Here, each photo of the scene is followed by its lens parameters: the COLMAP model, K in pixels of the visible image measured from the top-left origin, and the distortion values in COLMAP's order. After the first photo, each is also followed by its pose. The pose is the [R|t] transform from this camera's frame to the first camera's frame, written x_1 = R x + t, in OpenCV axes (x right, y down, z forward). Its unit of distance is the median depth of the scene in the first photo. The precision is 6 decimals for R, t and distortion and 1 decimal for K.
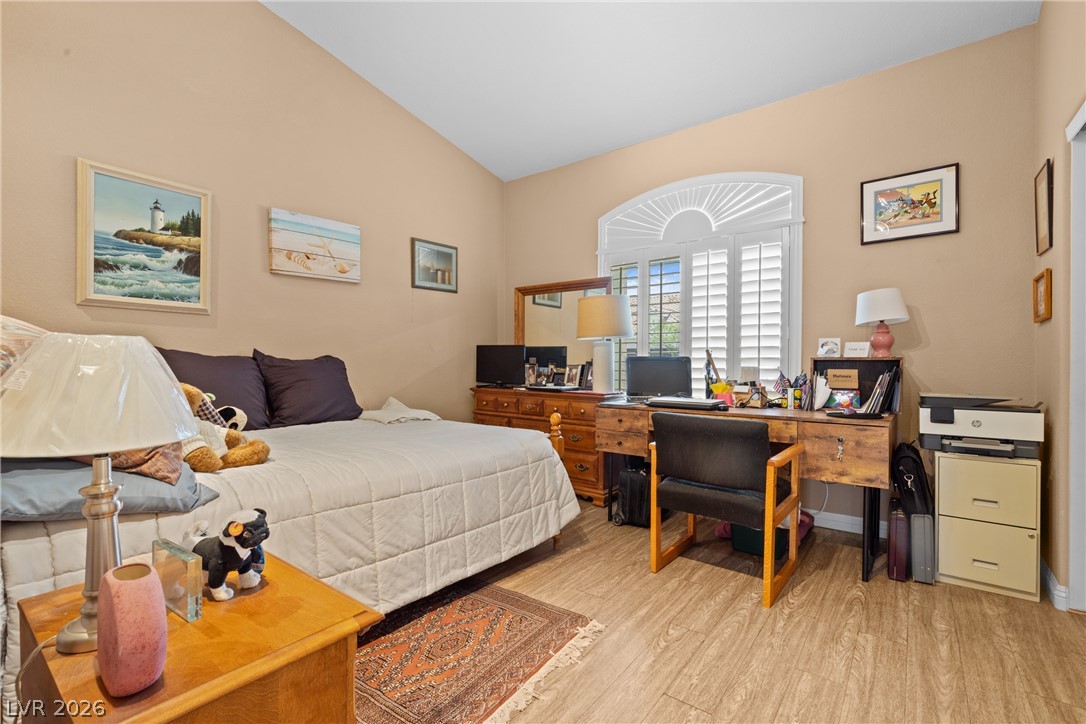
lens RADIAL K [[485.3, 0, 549.1], [0, 485.3, 362.0], [0, 0, 1]] dist [0.000376, -0.000496]
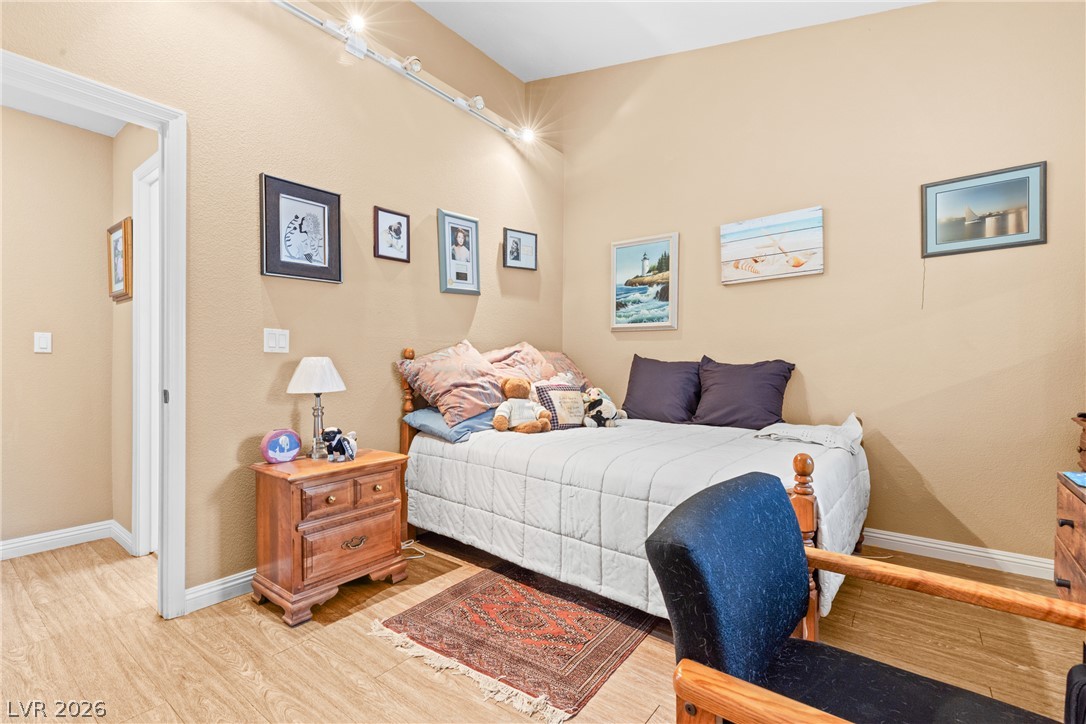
lens RADIAL K [[485.3, 0, 549.2], [0, 485.3, 368.7], [0, 0, 1]] dist [0.000376, -0.000496]
pose [[-0.005838, 0.005303, -0.999969, 0.605183], [-0.000890, 0.999986, 0.005308, -0.000862], [0.999983, 0.000921, -0.005833, 0.709055]]
